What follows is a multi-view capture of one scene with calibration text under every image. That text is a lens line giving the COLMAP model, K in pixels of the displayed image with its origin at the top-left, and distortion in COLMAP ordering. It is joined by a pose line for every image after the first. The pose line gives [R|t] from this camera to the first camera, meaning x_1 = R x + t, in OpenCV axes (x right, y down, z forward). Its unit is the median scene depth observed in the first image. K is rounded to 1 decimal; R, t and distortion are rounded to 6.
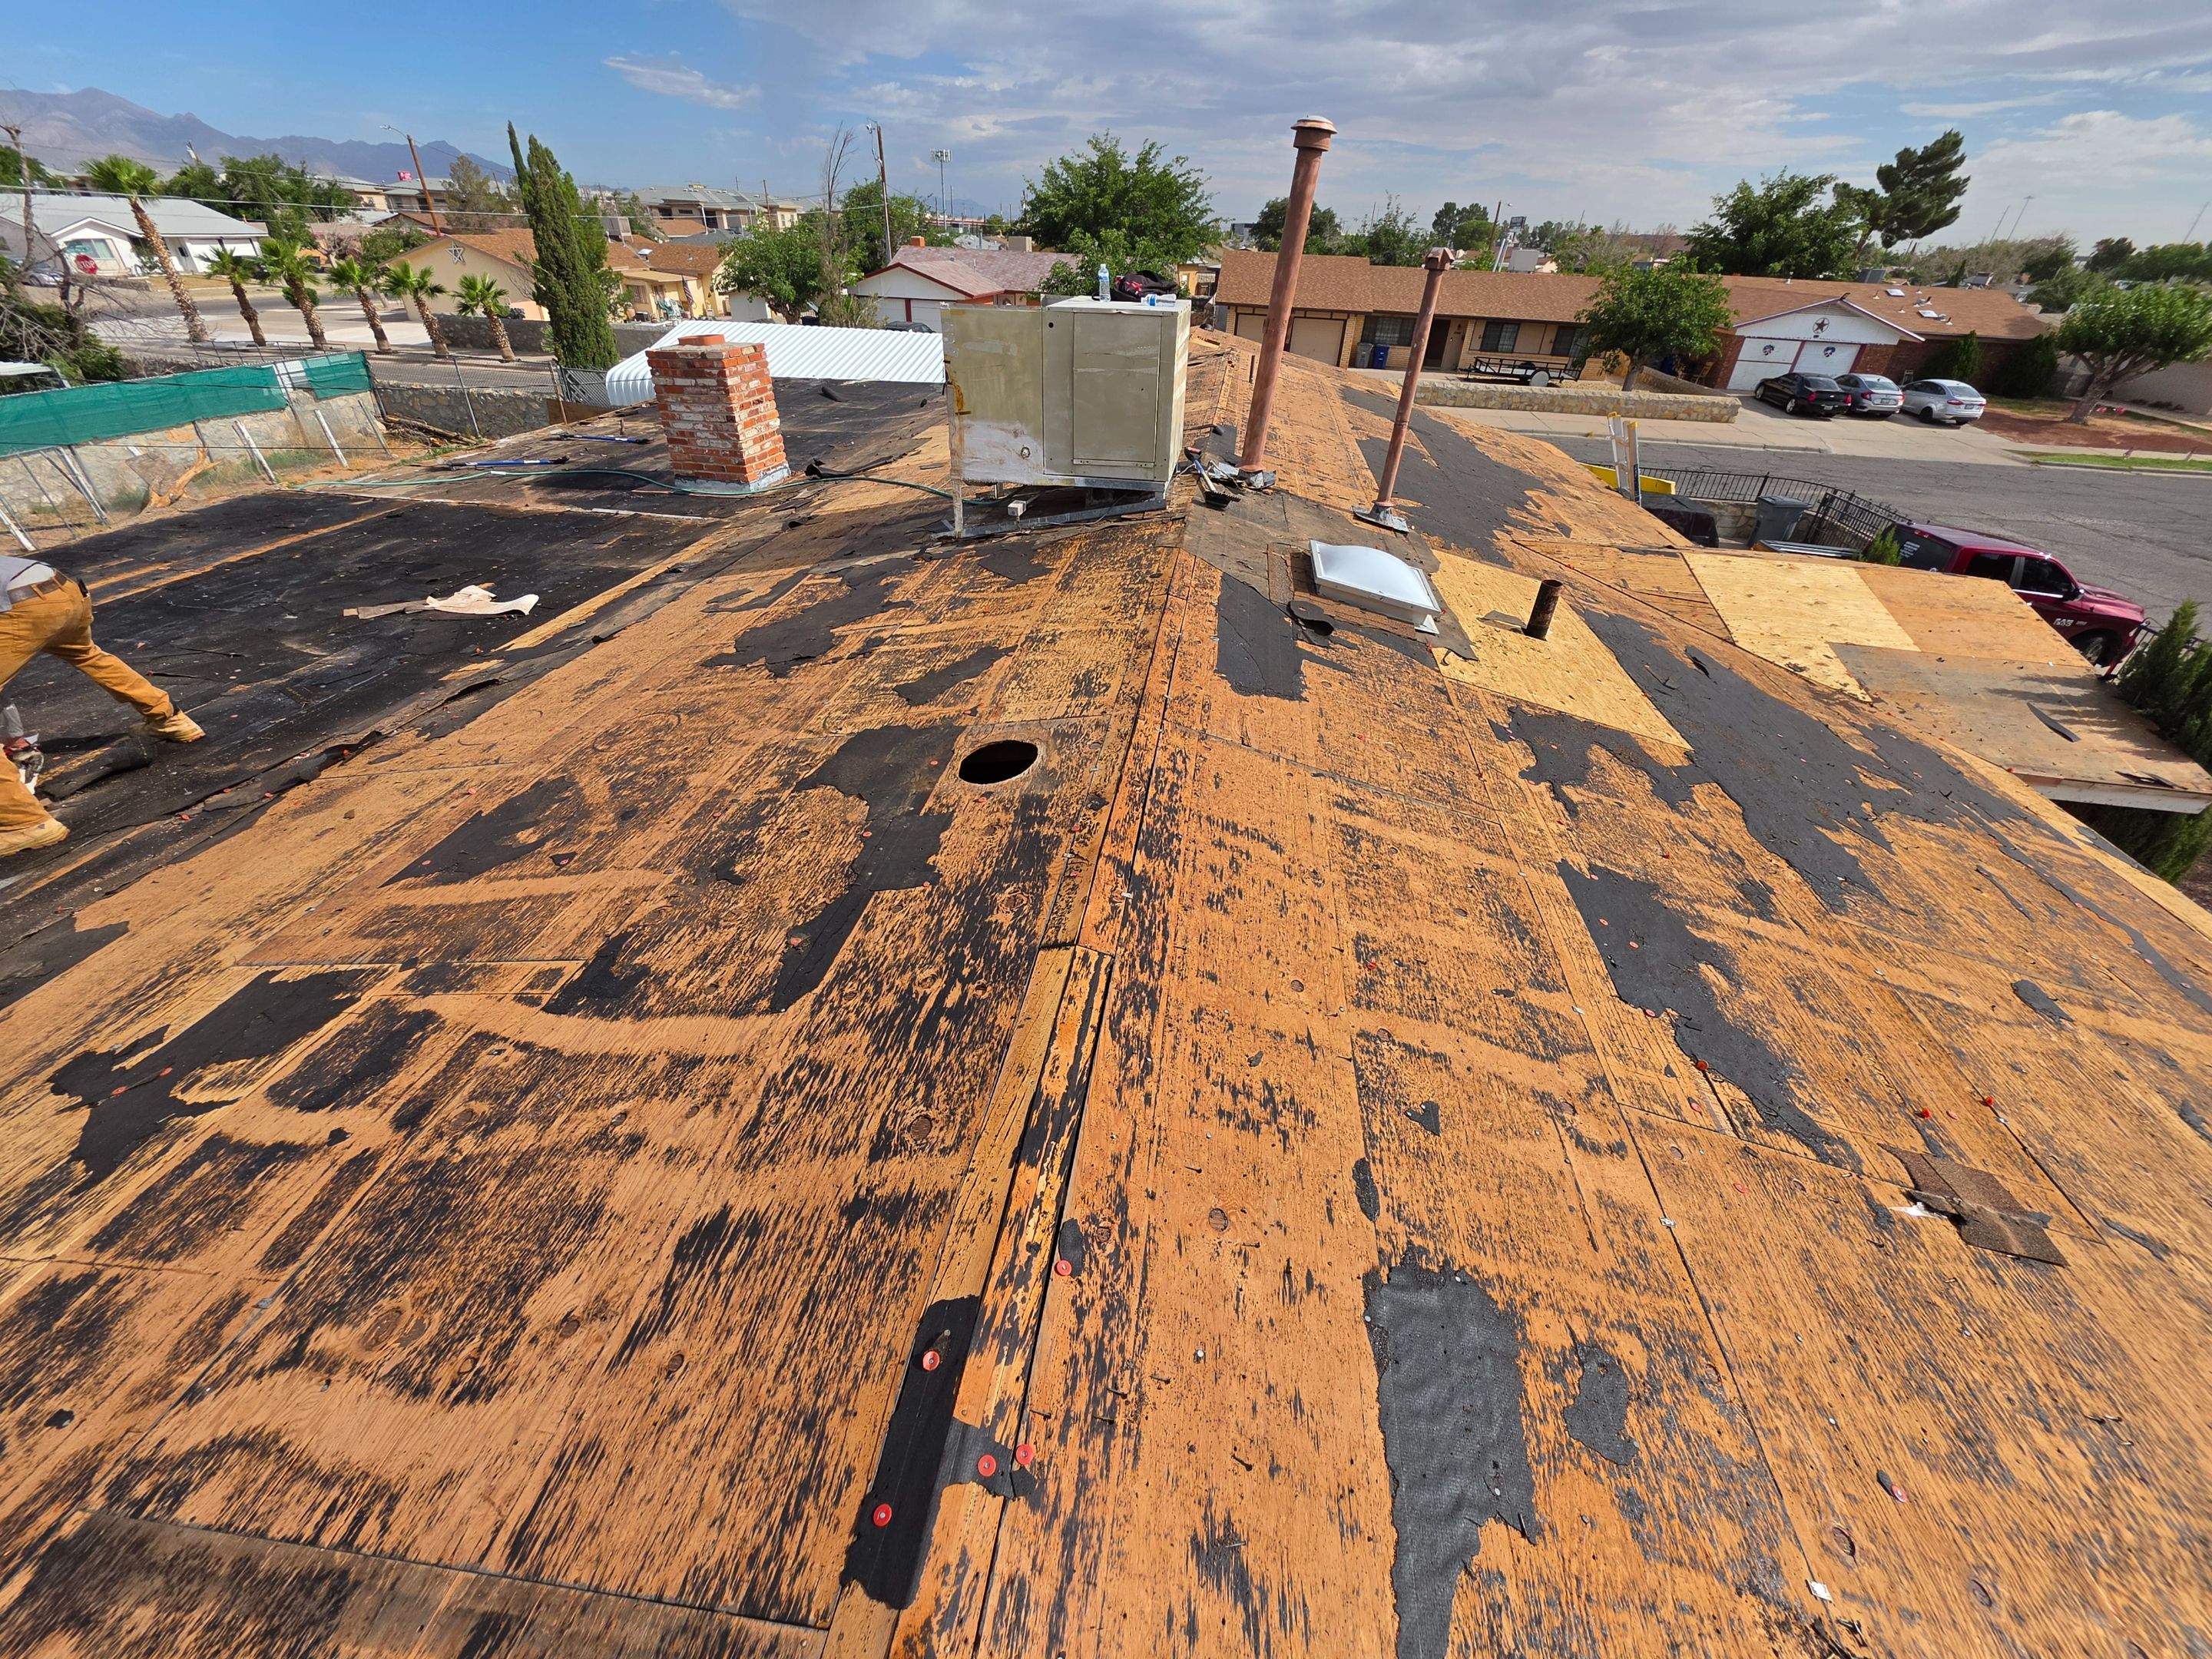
lens RADIAL K [[889.1, 0, 1108.0], [0, 889.1, 834.6], [0, 0, 1]] dist [0.000543, 0.000676]
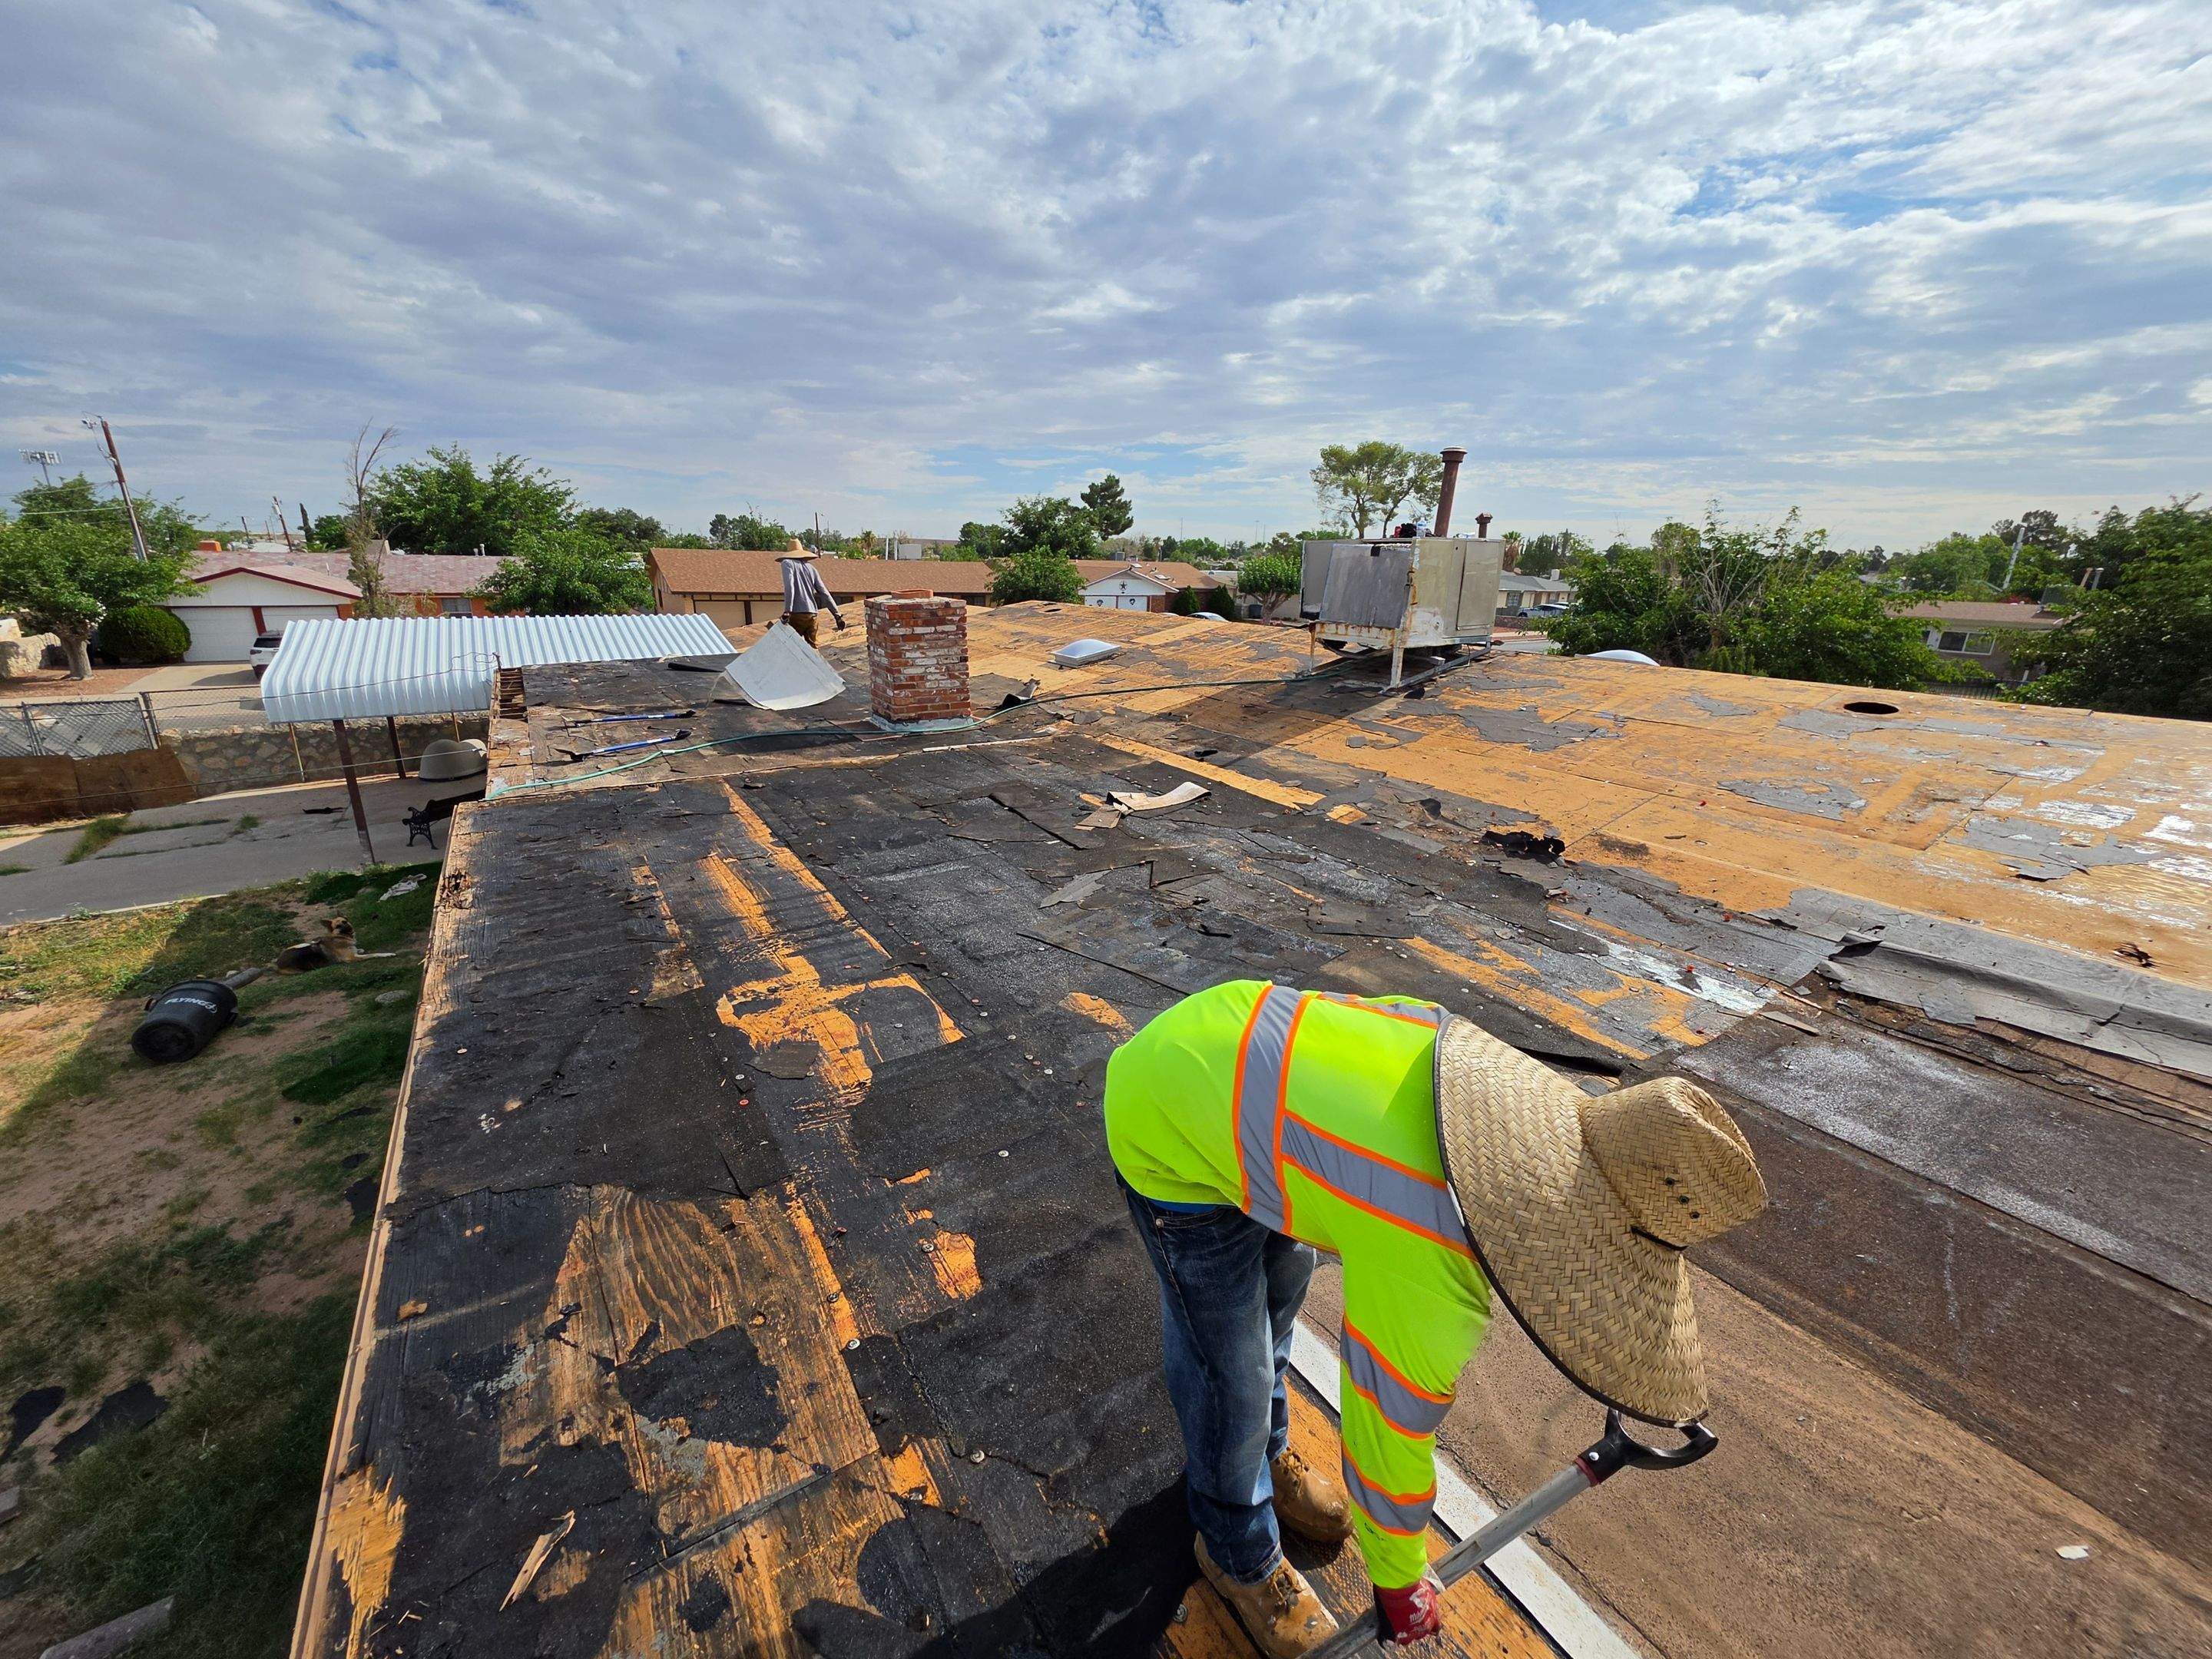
lens RADIAL K [[889.1, 0, 1104.3], [0, 889.1, 826.2], [0, 0, 1]] dist [0.000543, 0.000676]
pose [[0.758977, -0.210295, 0.616222, -0.174205], [0.373287, 0.915967, -0.147175, -0.012360], [-0.533489, 0.341730, 0.773699, 0.029371]]
